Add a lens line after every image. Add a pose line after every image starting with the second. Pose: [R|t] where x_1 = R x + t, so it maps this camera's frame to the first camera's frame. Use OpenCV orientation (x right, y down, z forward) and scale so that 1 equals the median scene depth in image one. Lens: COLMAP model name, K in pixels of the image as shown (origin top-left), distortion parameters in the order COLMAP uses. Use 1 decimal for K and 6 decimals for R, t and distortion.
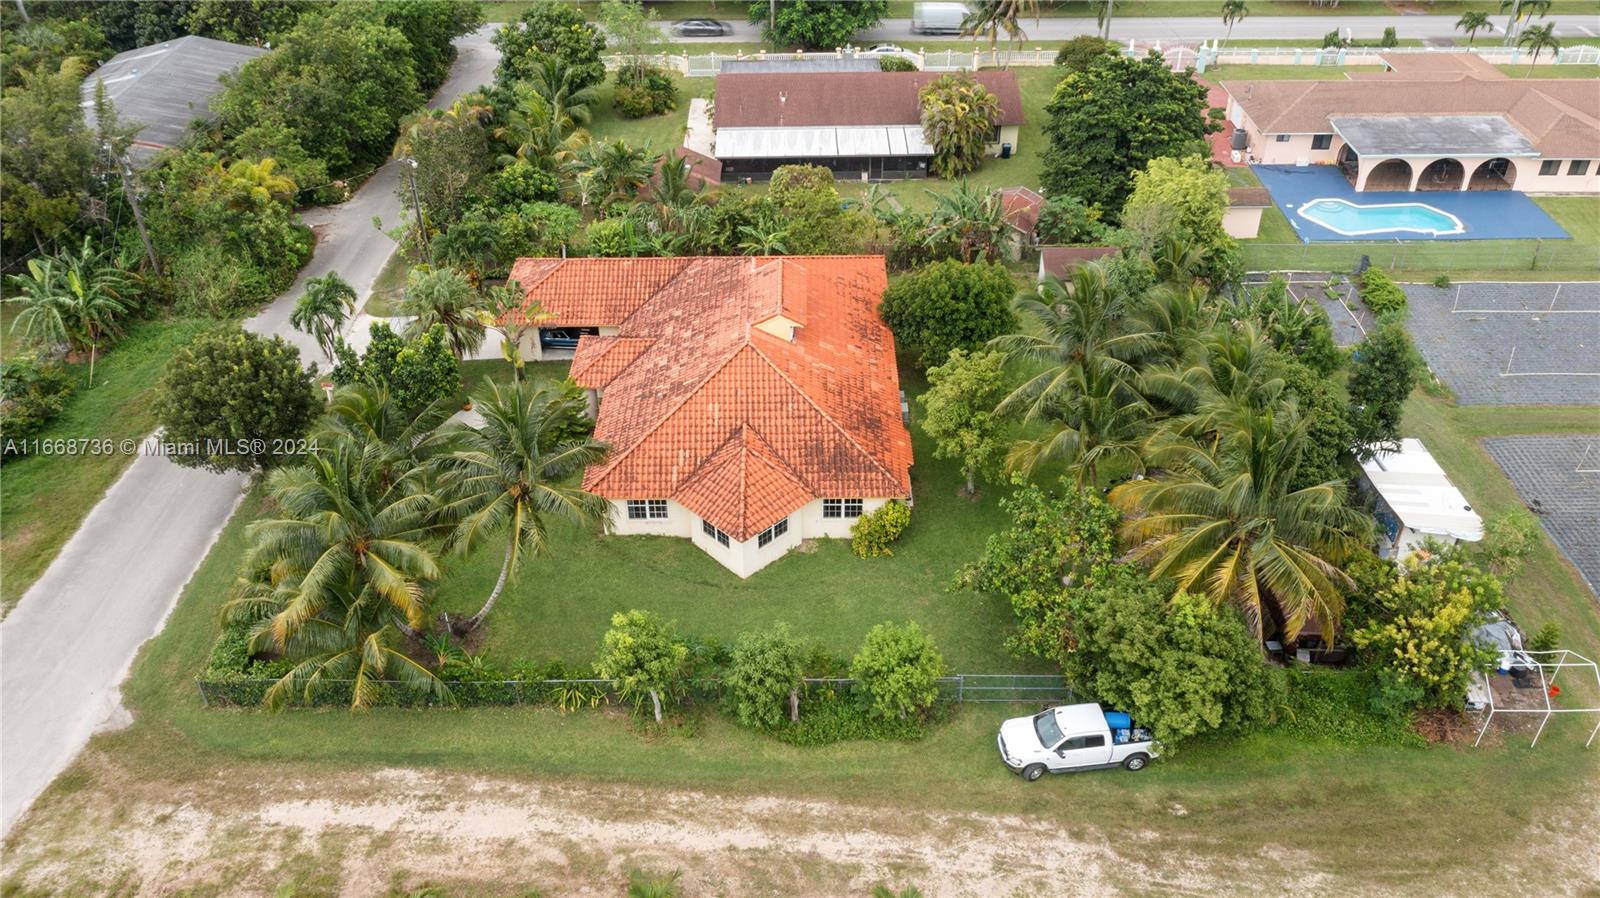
lens RADIAL K [[1238.4, 0, 800.0], [0, 1238.4, 449.0], [0, 0, 1]] dist [-0.024050, 0.009837]
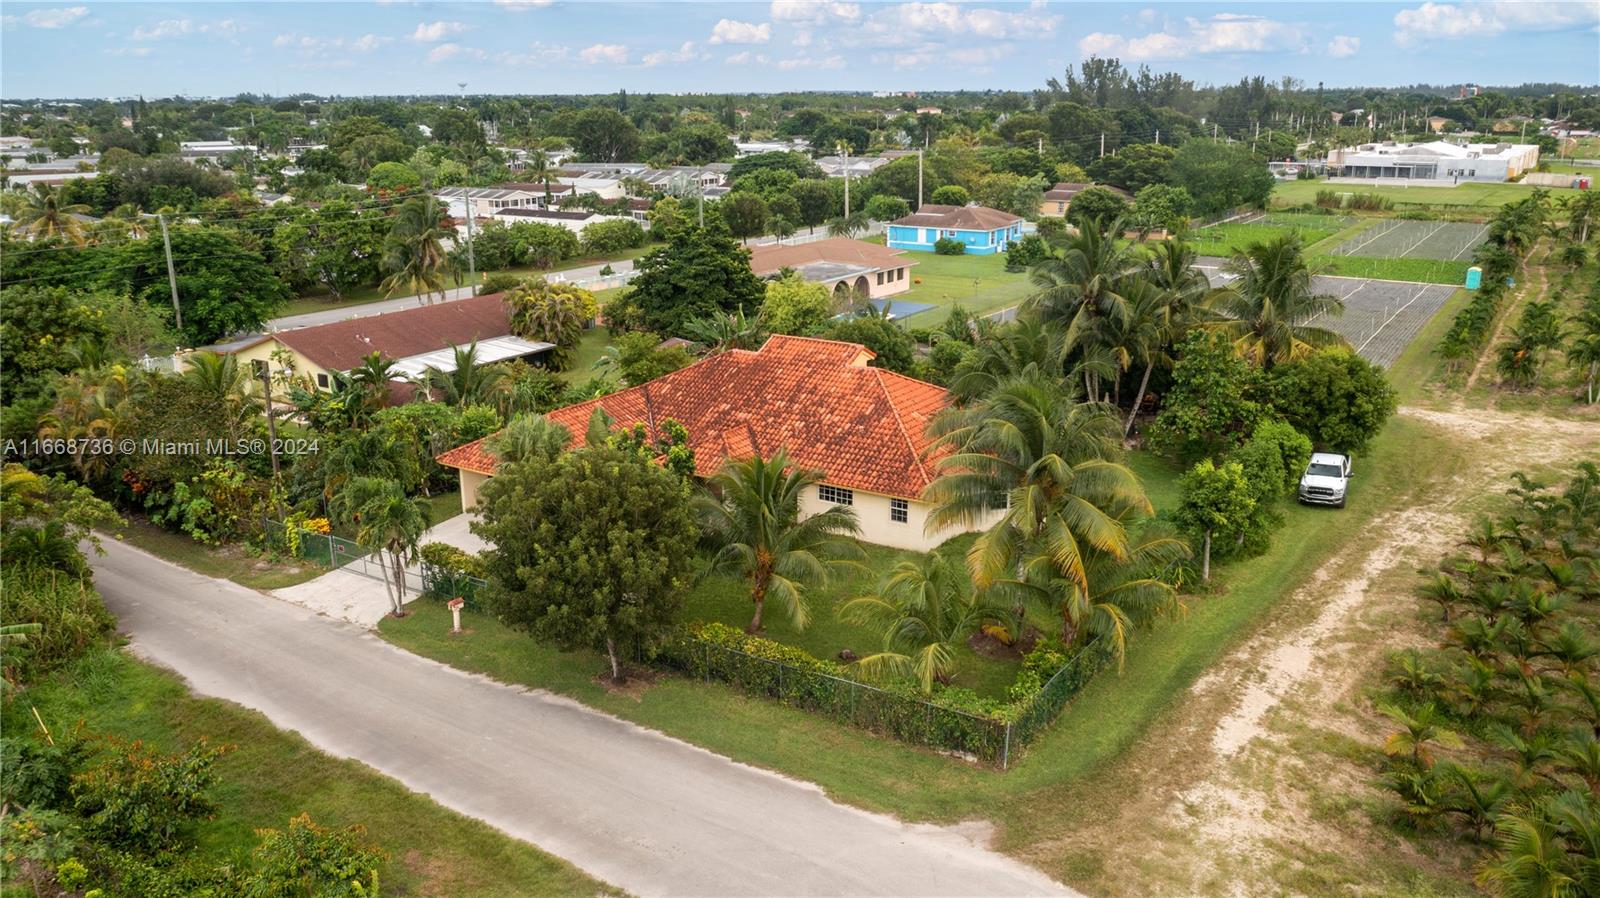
lens RADIAL K [[1238.4, 0, 800.0], [0, 1238.4, 449.0], [0, 0, 1]] dist [-0.024050, 0.009837]
pose [[0.549572, -0.224309, 0.804771, -1.199509], [0.484043, 0.870620, -0.087886, 0.043925], [-0.680935, 0.437843, 0.587044, 0.581895]]
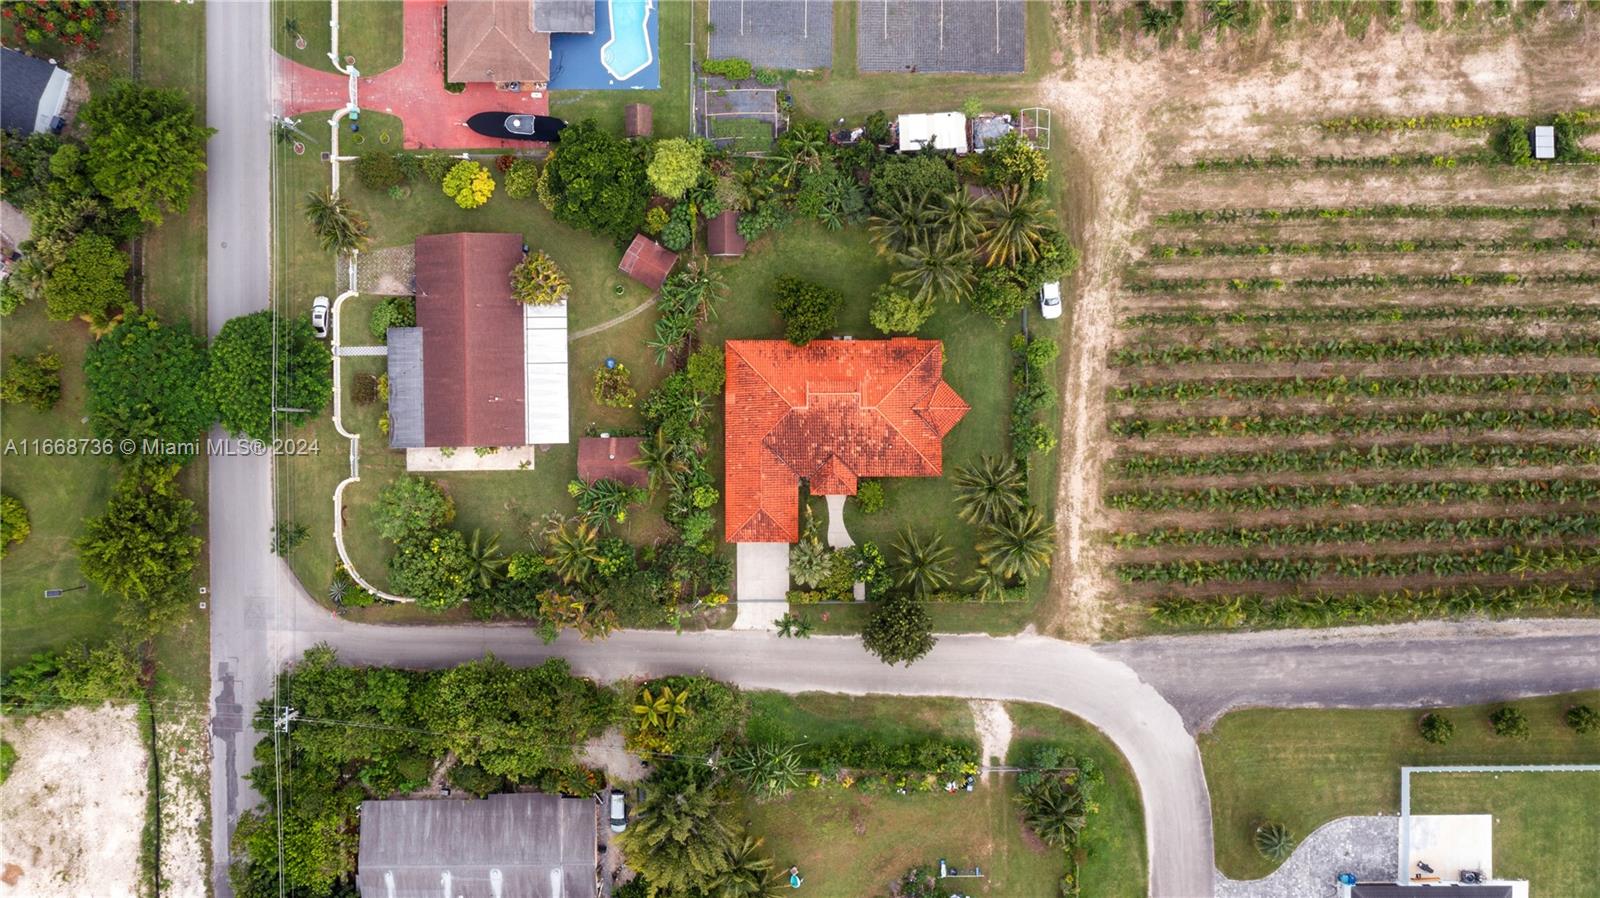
lens RADIAL K [[1238.4, 0, 800.0], [0, 1238.4, 449.0], [0, 0, 1]] dist [-0.024050, 0.009837]
pose [[0.002209, -0.999791, 0.020303, -0.213186], [0.589464, 0.017702, 0.807601, -2.497839], [-0.807792, 0.010184, 0.589380, -0.251263]]
